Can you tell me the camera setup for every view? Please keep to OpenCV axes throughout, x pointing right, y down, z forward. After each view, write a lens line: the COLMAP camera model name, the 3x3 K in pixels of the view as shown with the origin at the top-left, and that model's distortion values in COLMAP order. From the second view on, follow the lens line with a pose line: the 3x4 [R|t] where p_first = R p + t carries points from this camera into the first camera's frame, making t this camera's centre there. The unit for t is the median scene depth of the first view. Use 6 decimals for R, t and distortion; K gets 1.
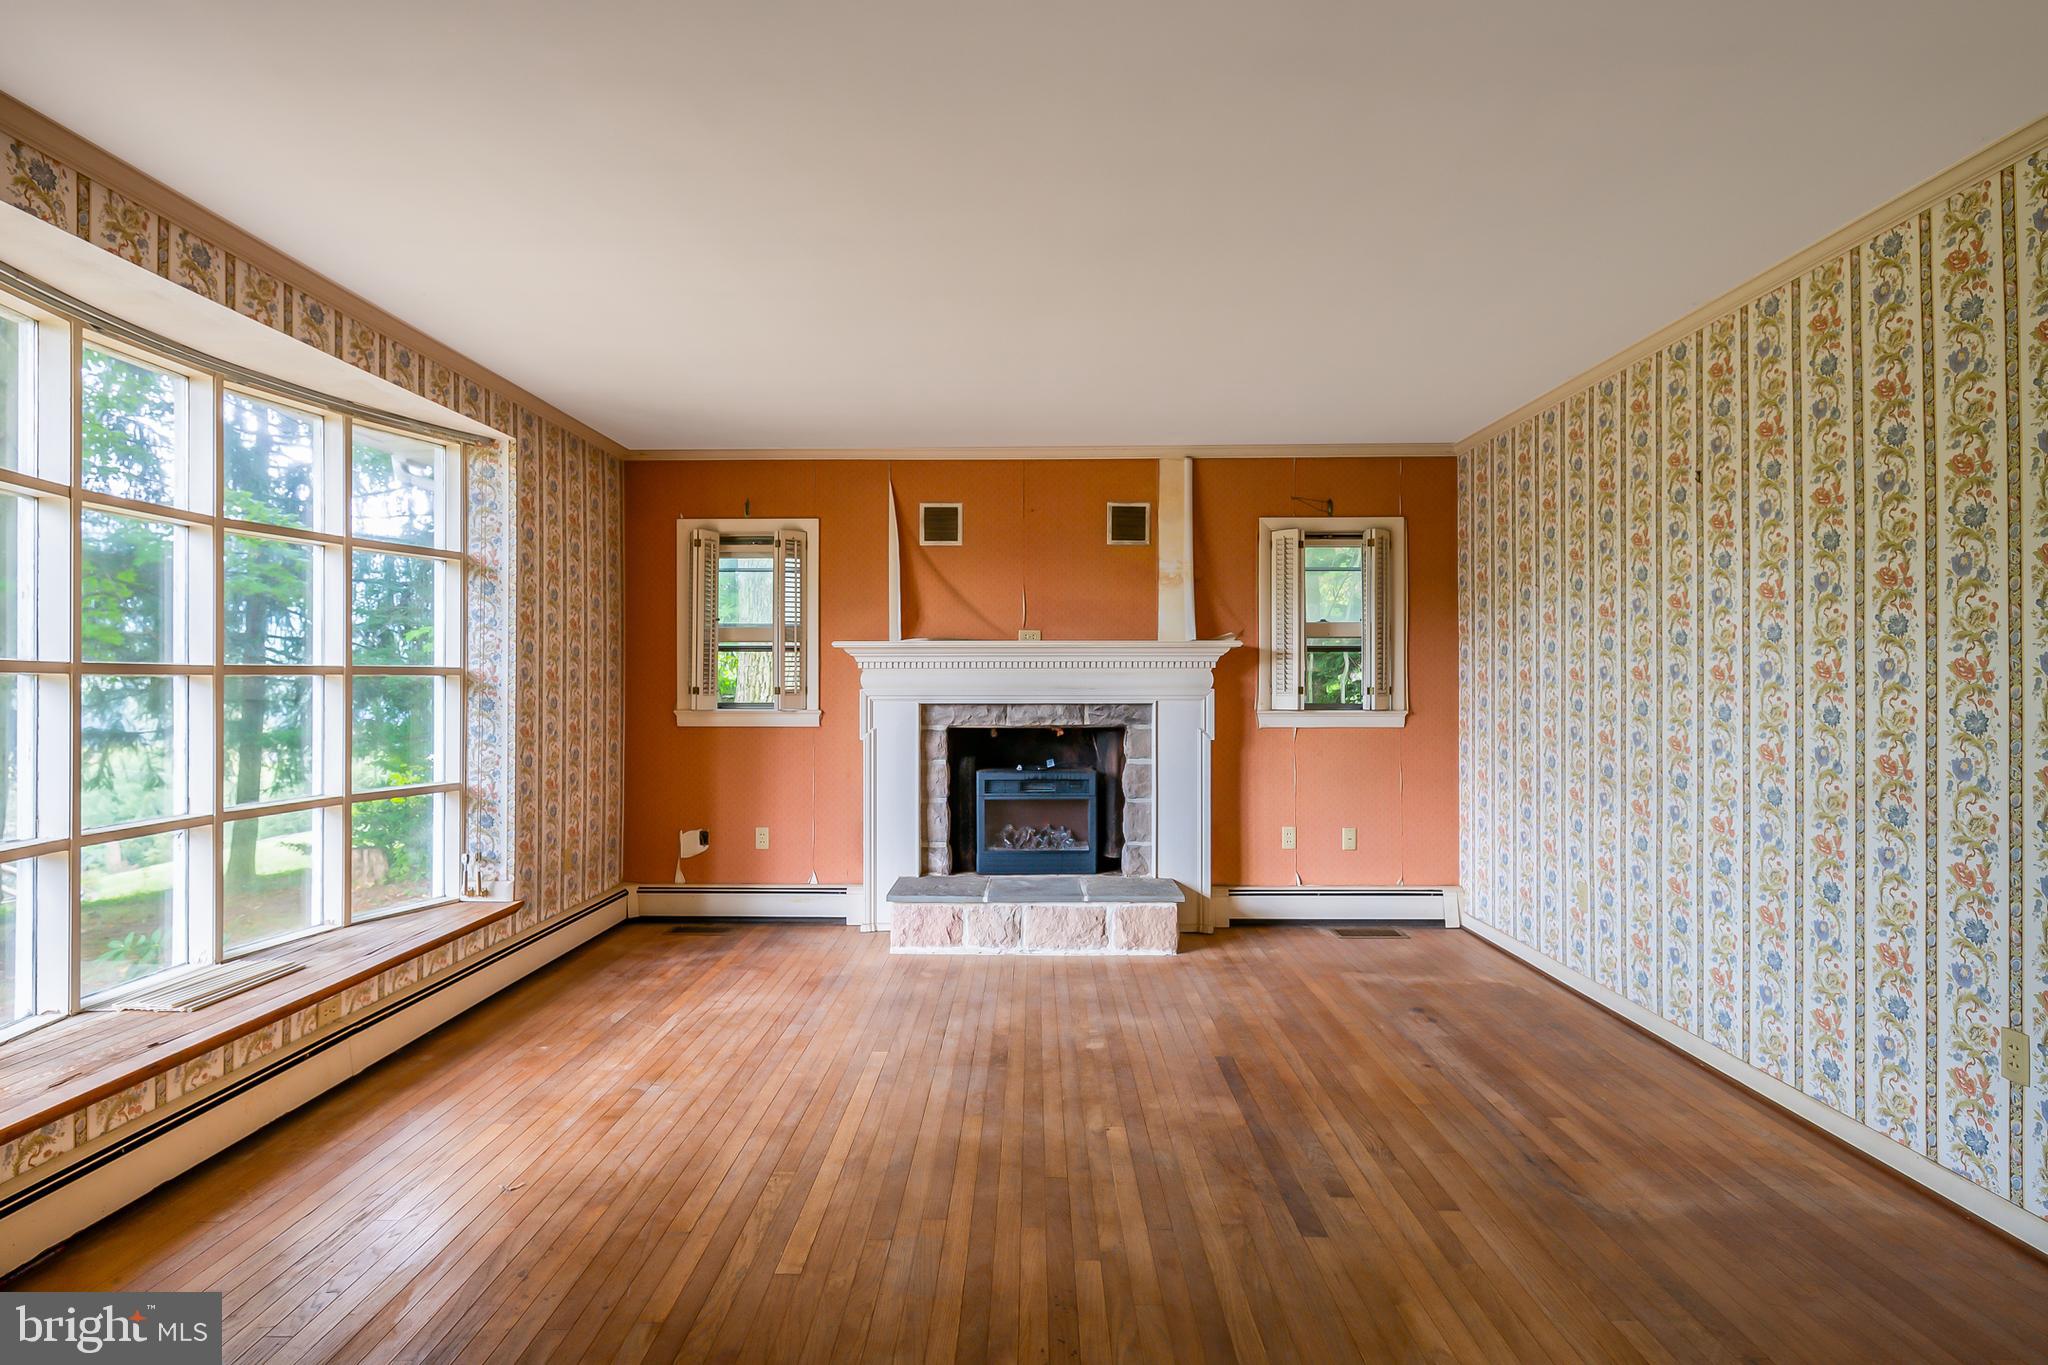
lens RADIAL K [[1093.0, 0, 1024.0], [0, 1093.0, 682.5], [0, 0, 1]] dist [0.020397, -0.012365]
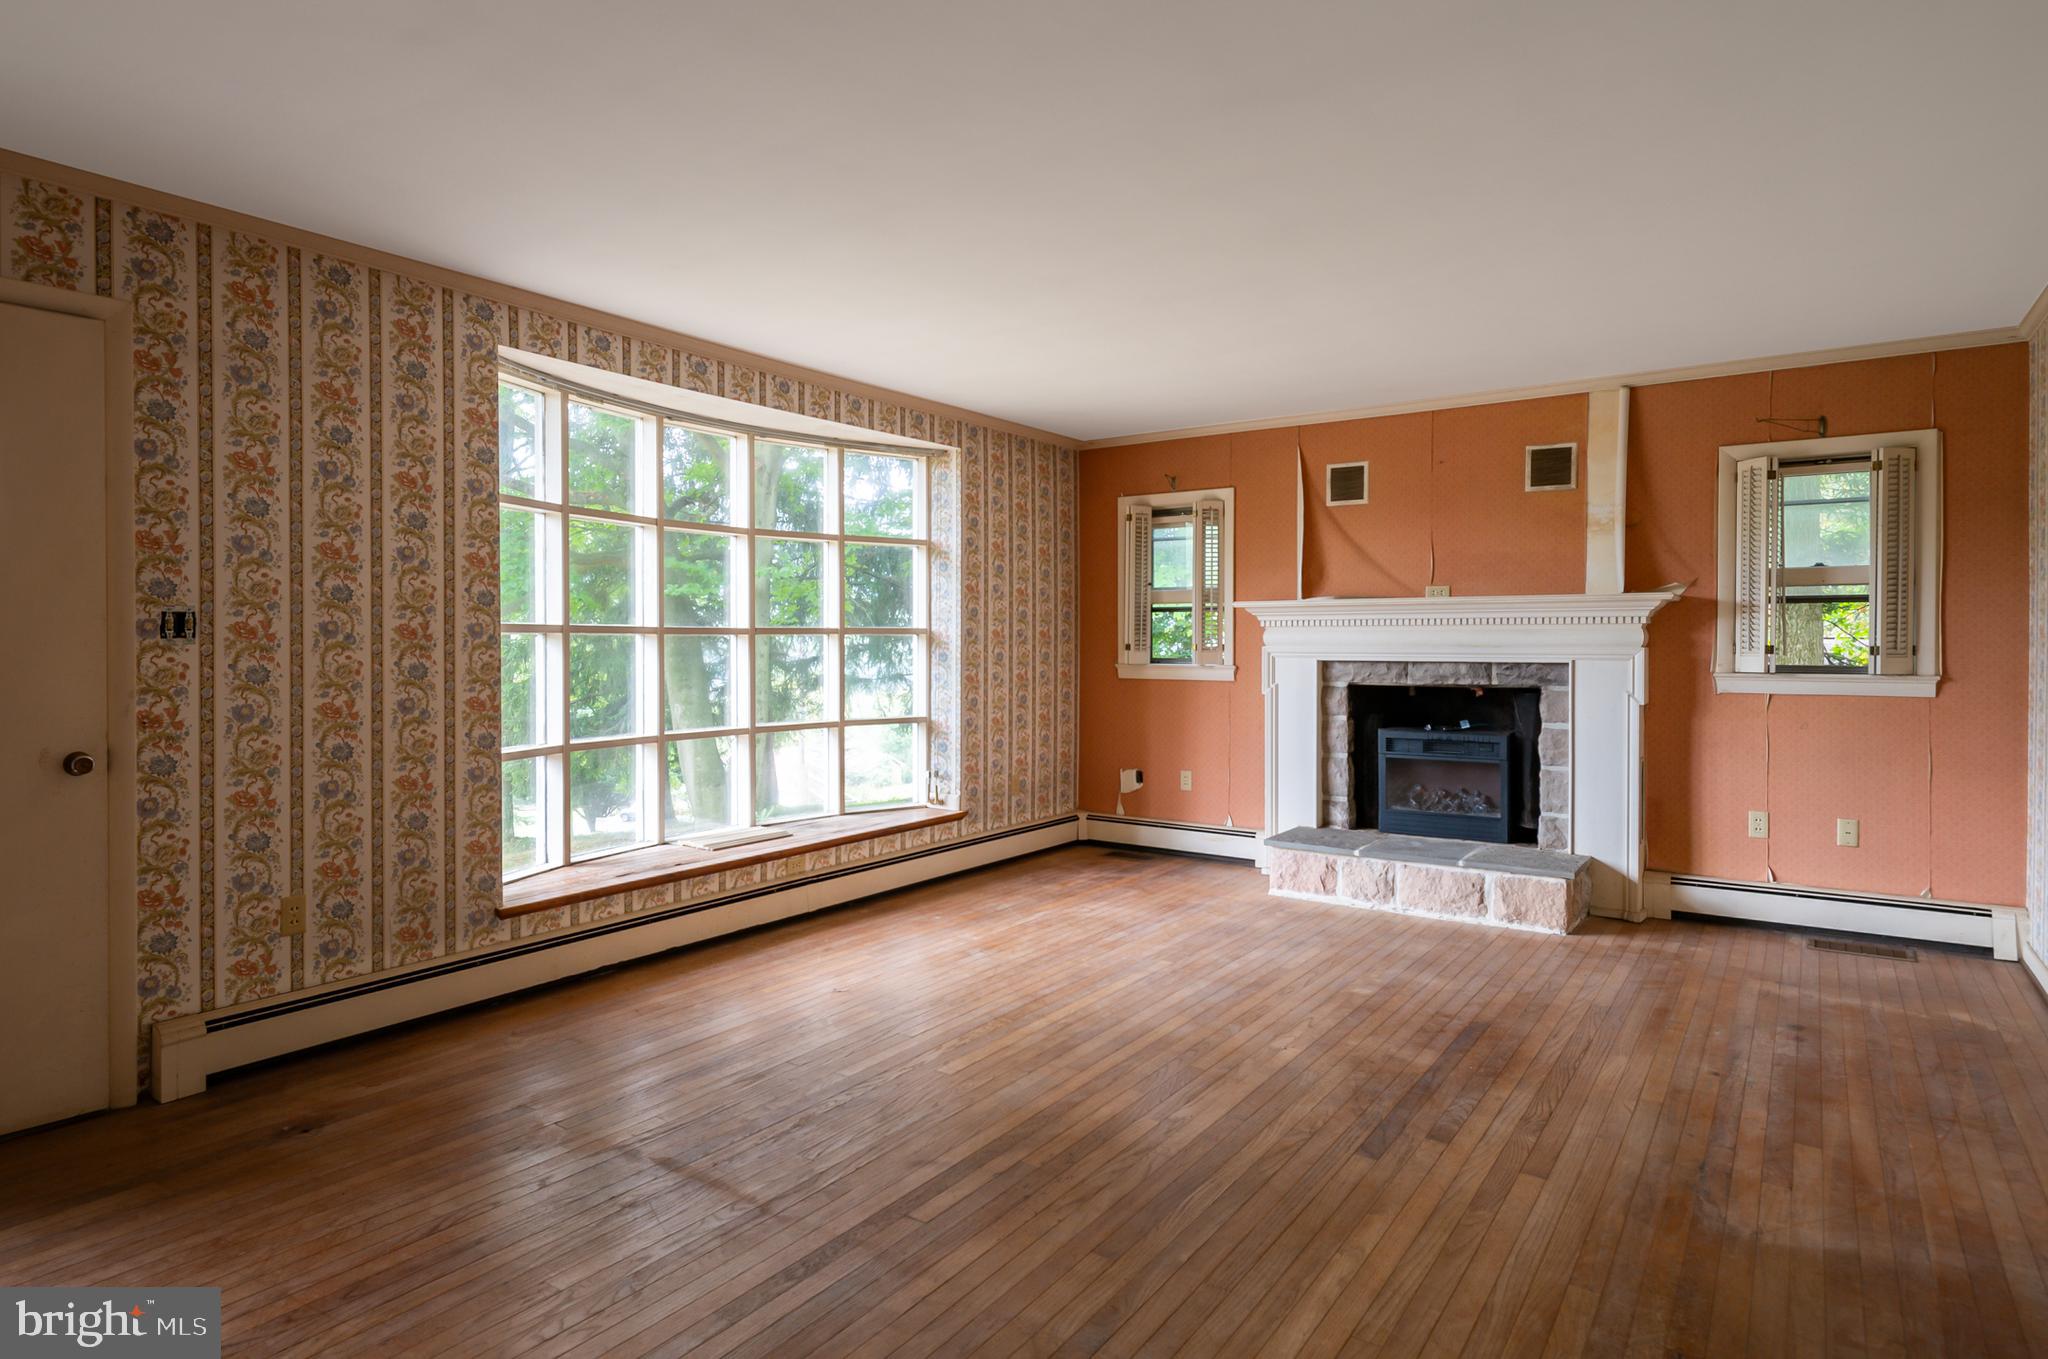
lens RADIAL K [[1142.3, 0, 1023.7], [0, 1142.3, 658.7], [0, 0, 1]] dist [0.006095, -0.000532]
pose [[0.827330, 0.009469, -0.561636, 0.278119], [-0.000602, 0.999872, 0.015971, 0.000551], [0.561716, -0.012876, 0.827230, -0.047123]]
